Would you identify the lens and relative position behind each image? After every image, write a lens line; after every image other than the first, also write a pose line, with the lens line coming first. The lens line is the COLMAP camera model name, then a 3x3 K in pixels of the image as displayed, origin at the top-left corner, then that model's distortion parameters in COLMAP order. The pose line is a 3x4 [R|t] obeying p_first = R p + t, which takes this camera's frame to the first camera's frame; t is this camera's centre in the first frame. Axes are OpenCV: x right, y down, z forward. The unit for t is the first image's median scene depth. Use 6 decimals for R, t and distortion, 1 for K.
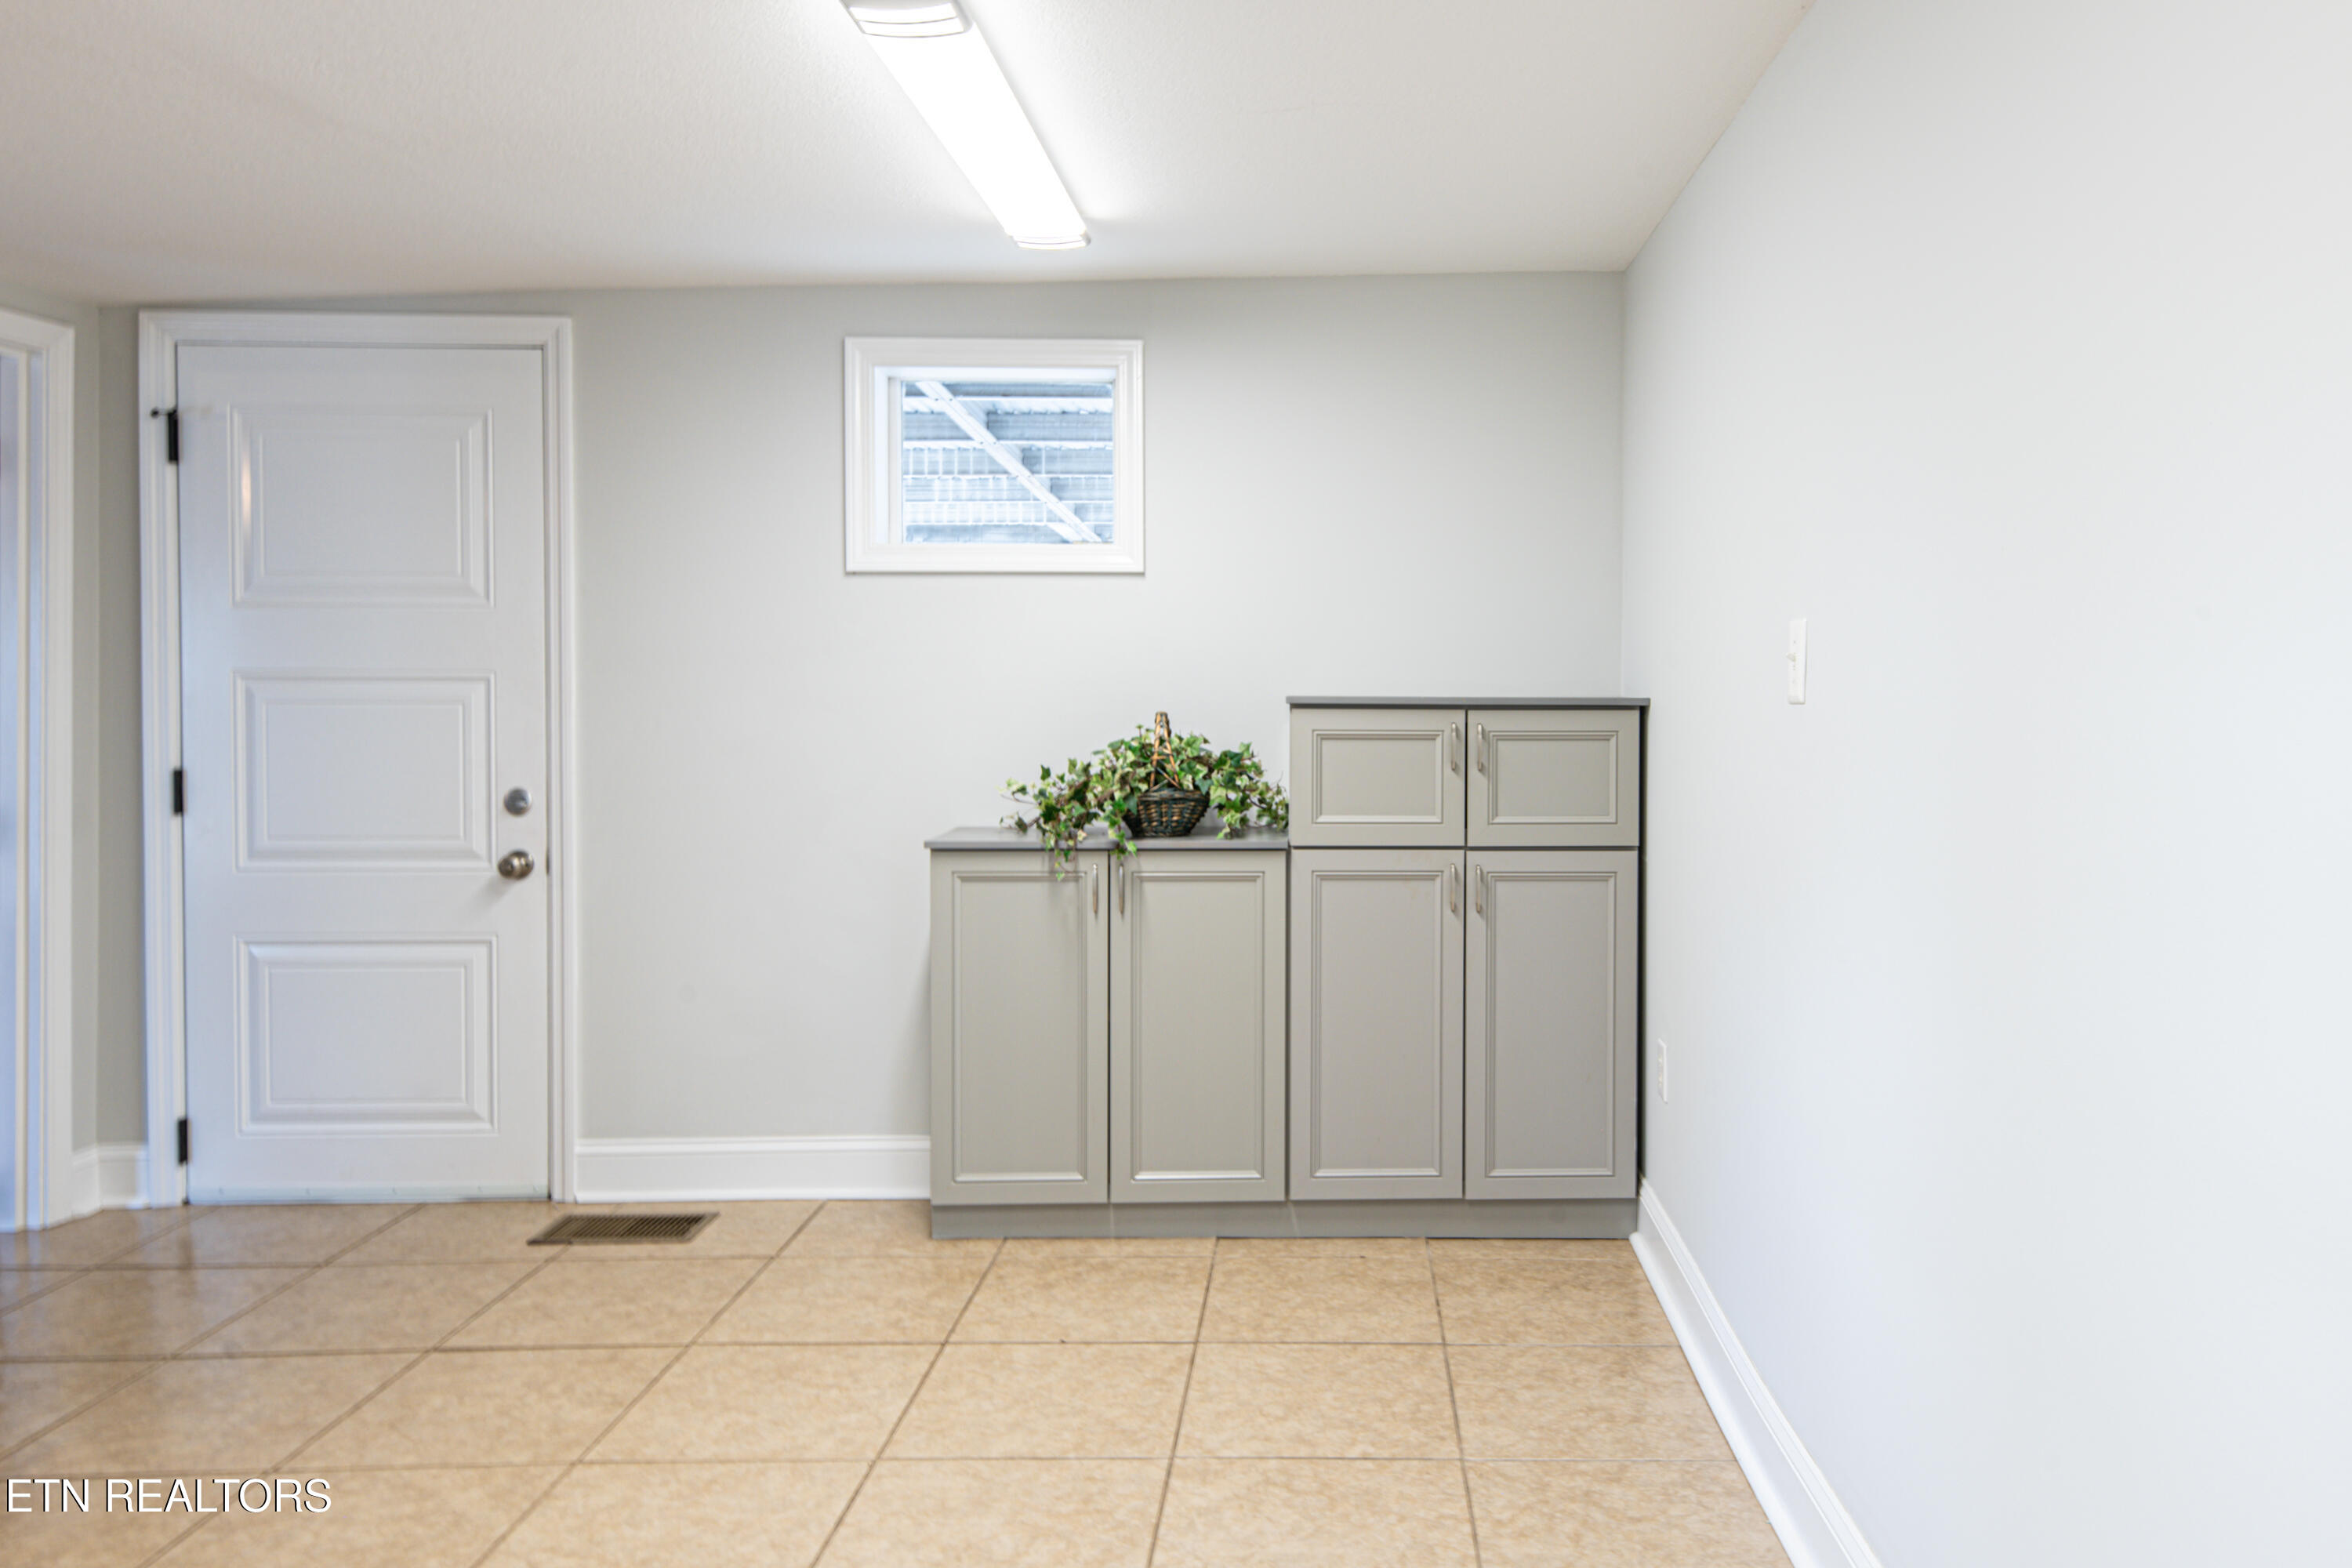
lens RADIAL K [[1665.9, 0, 1319.5], [0, 1665.9, 729.5], [0, 0, 1]] dist [0.007893, -0.011117]
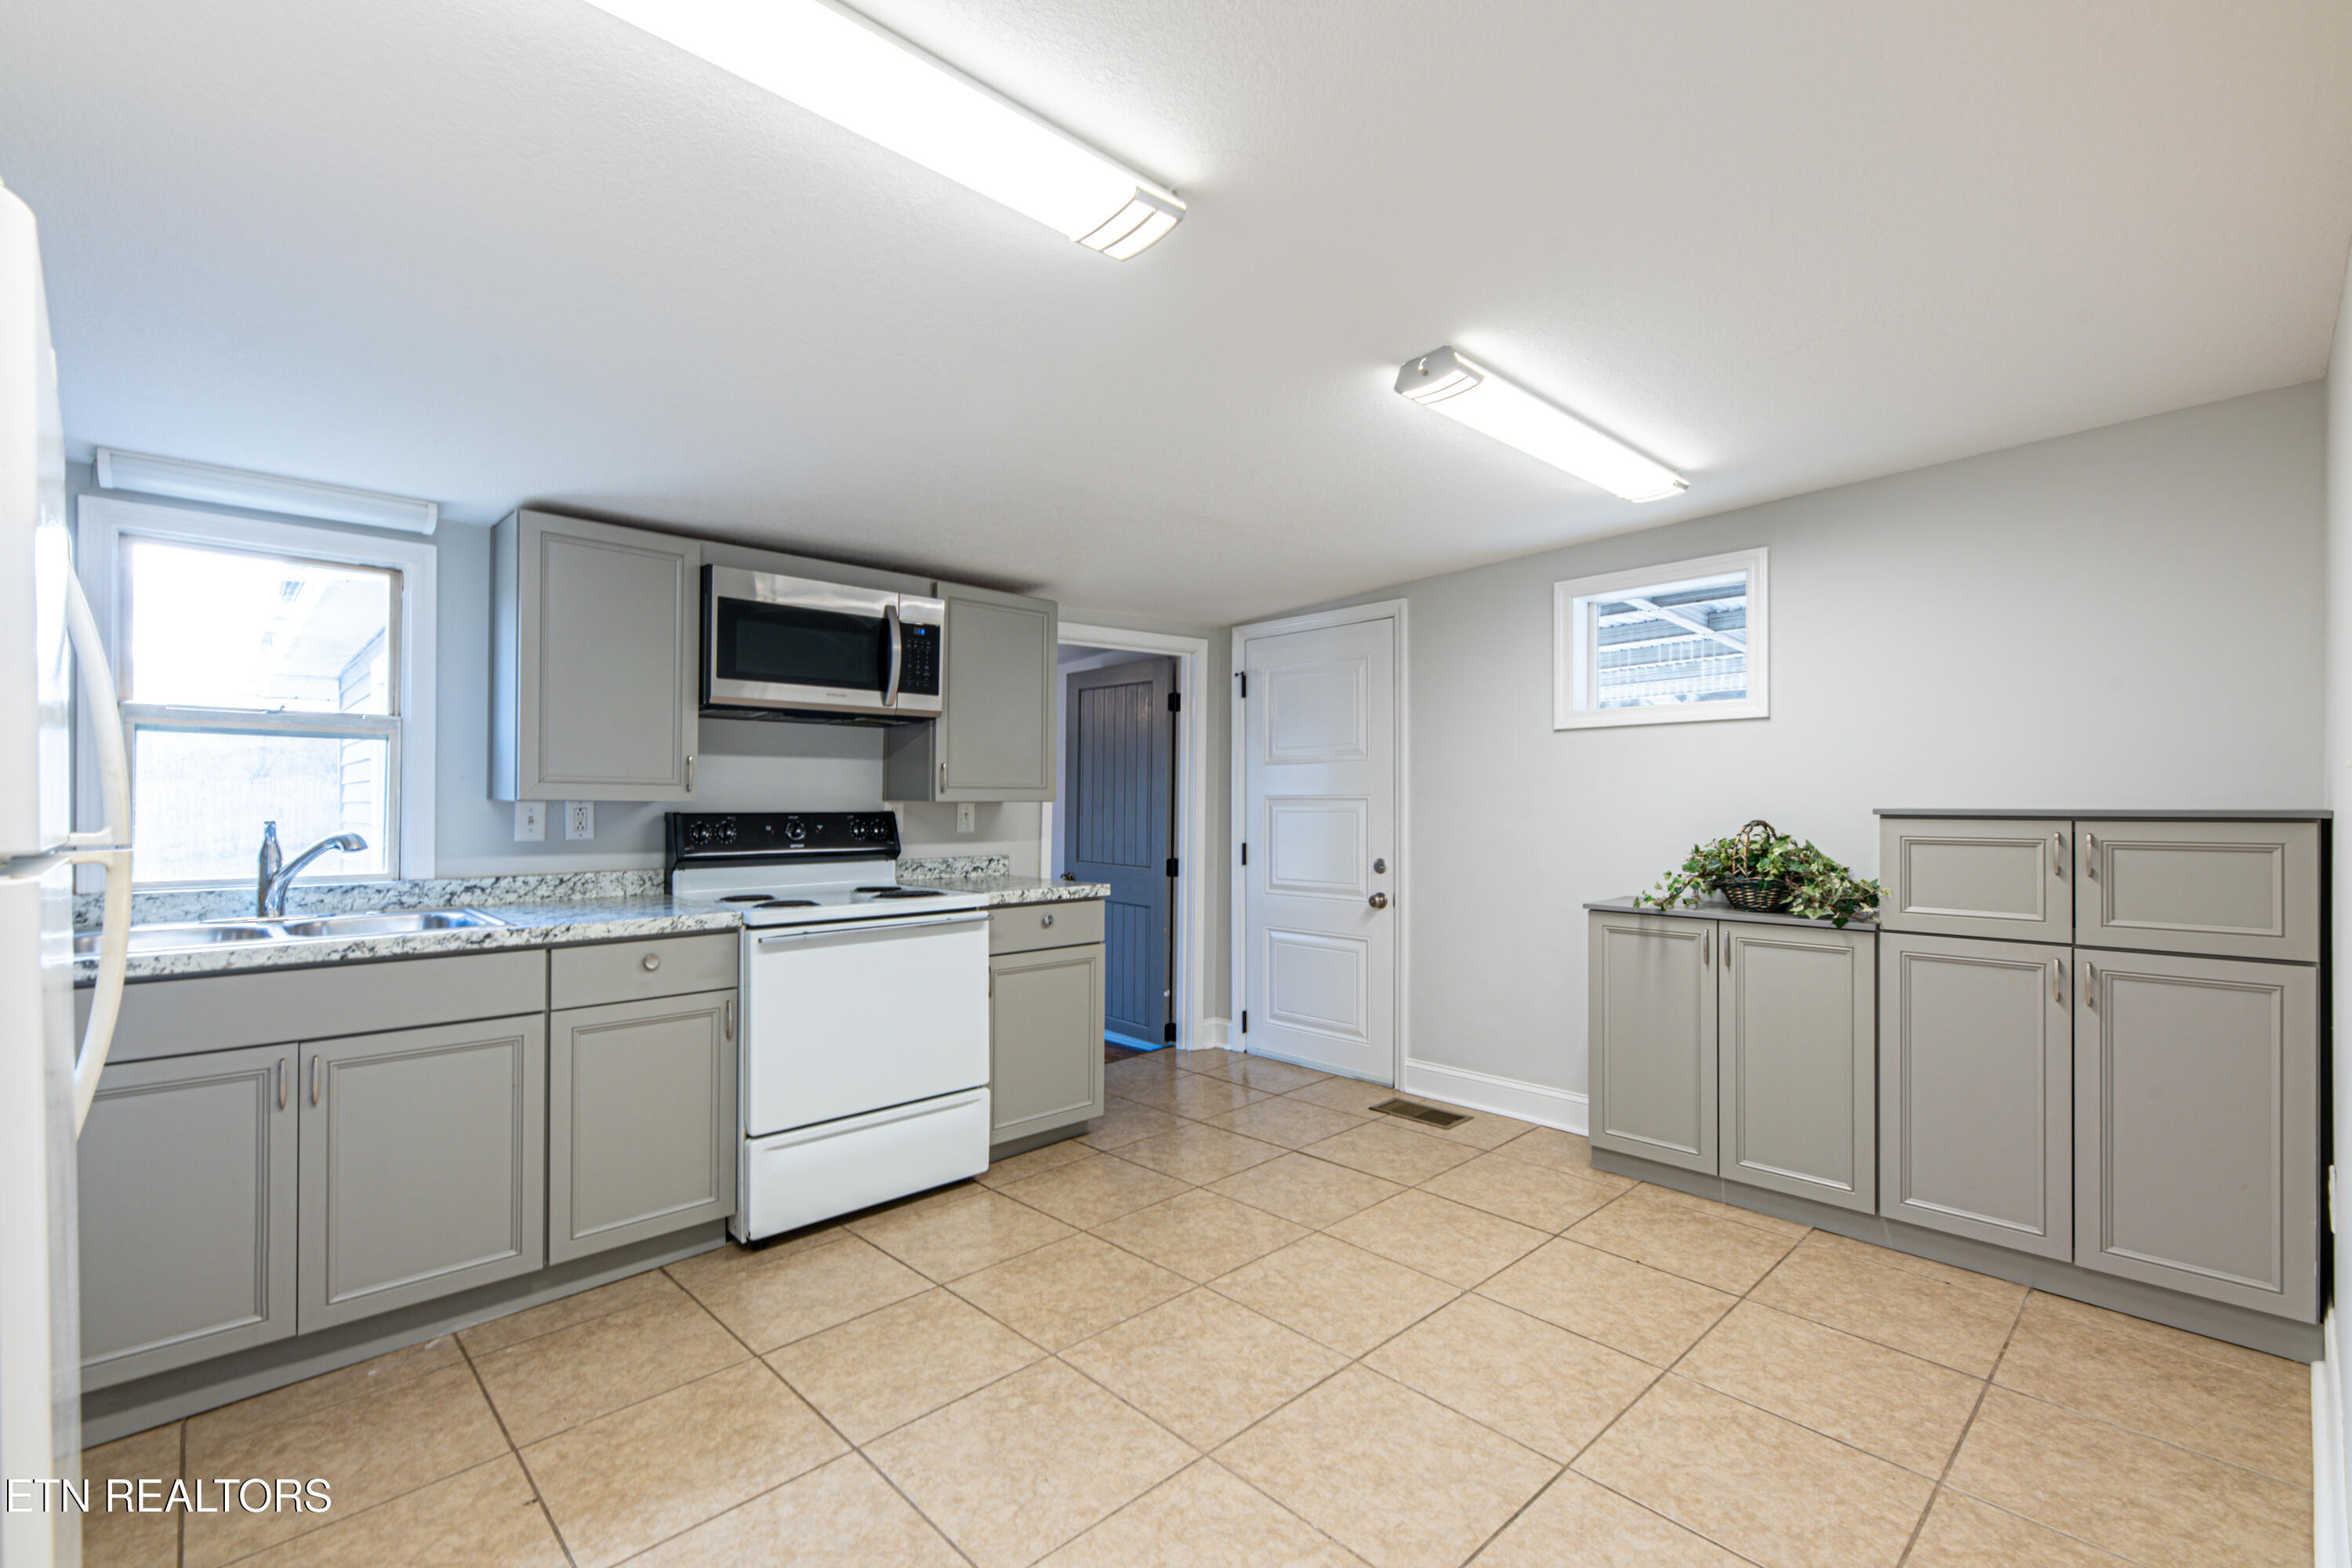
lens RADIAL K [[979.6, 0, 1171.6], [0, 979.6, 802.6], [0, 0, 1]] dist [0.000049, -0.000135]
pose [[0.663931, -0.003856, -0.747784, 0.177449], [-0.014288, 0.999739, -0.017841, -0.003804], [0.747658, 0.022530, 0.663702, 0.117069]]
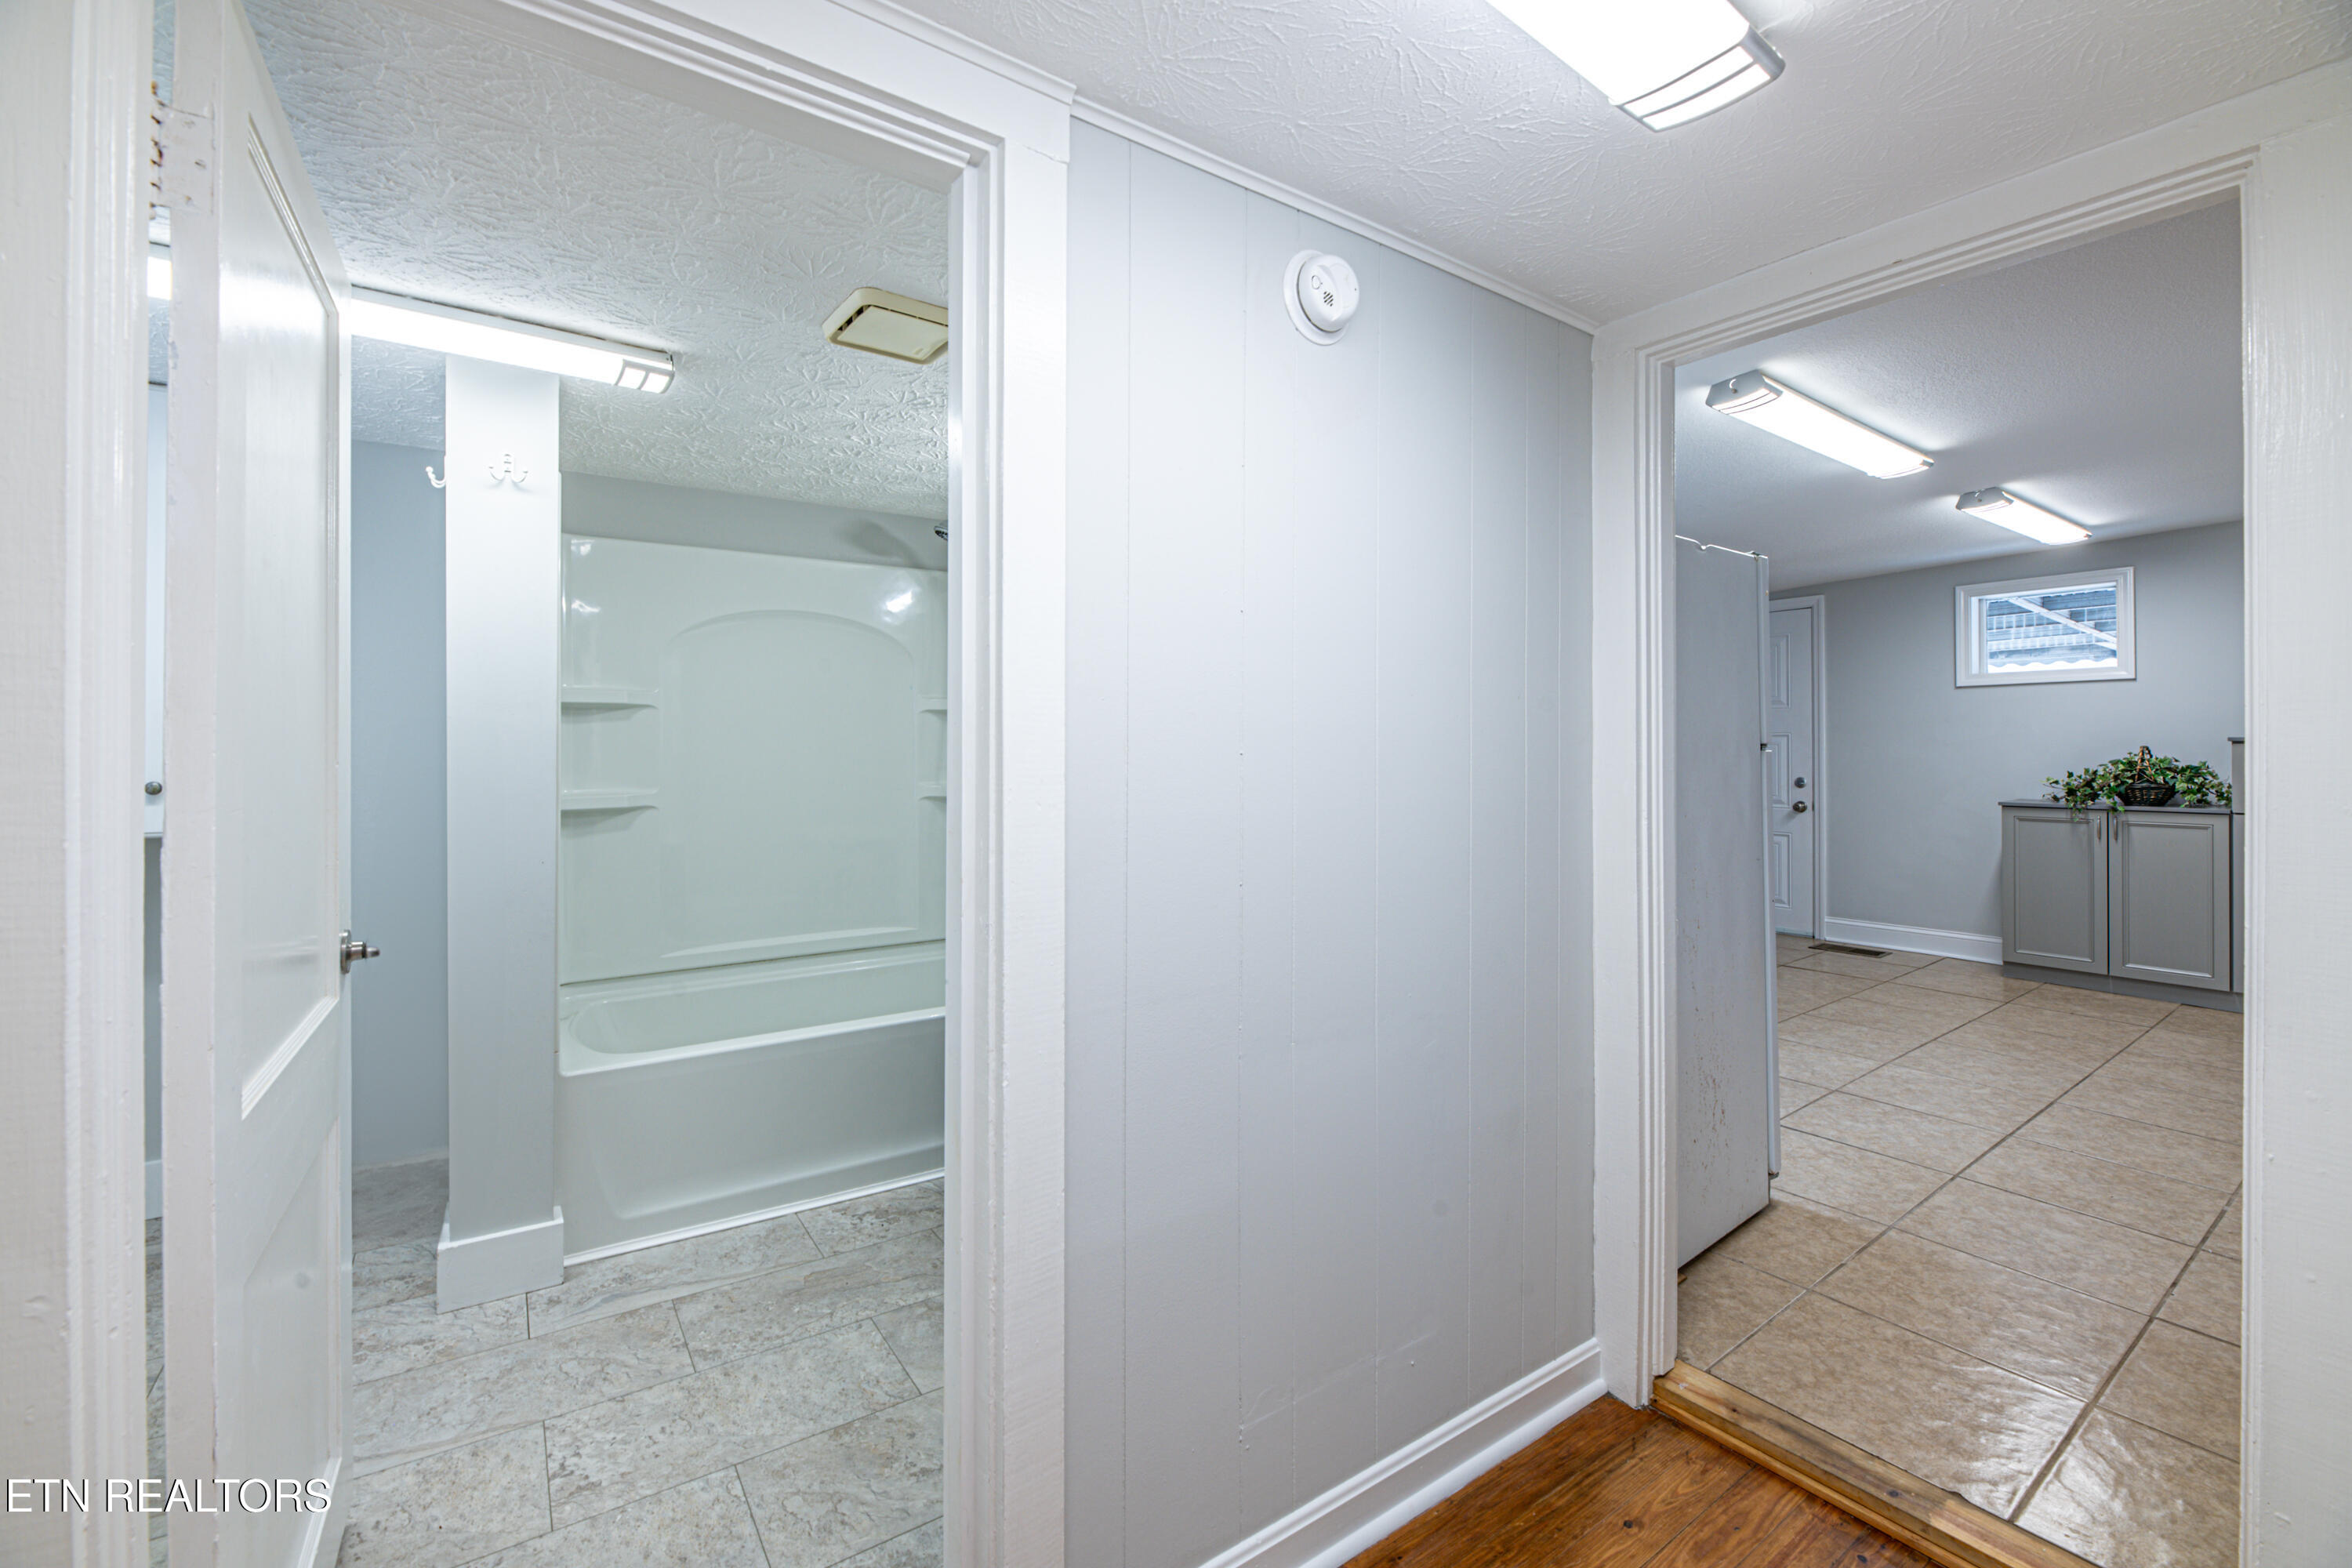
lens RADIAL K [[979.6, 0, 1162.7], [0, 979.6, 747.7], [0, 0, 1]] dist [0.000049, -0.000135]
pose [[0.580347, -0.006020, -0.814347, 0.193227], [-0.012836, 0.999781, -0.016539, 0.027856], [0.814268, 0.020051, 0.580143, -0.721172]]
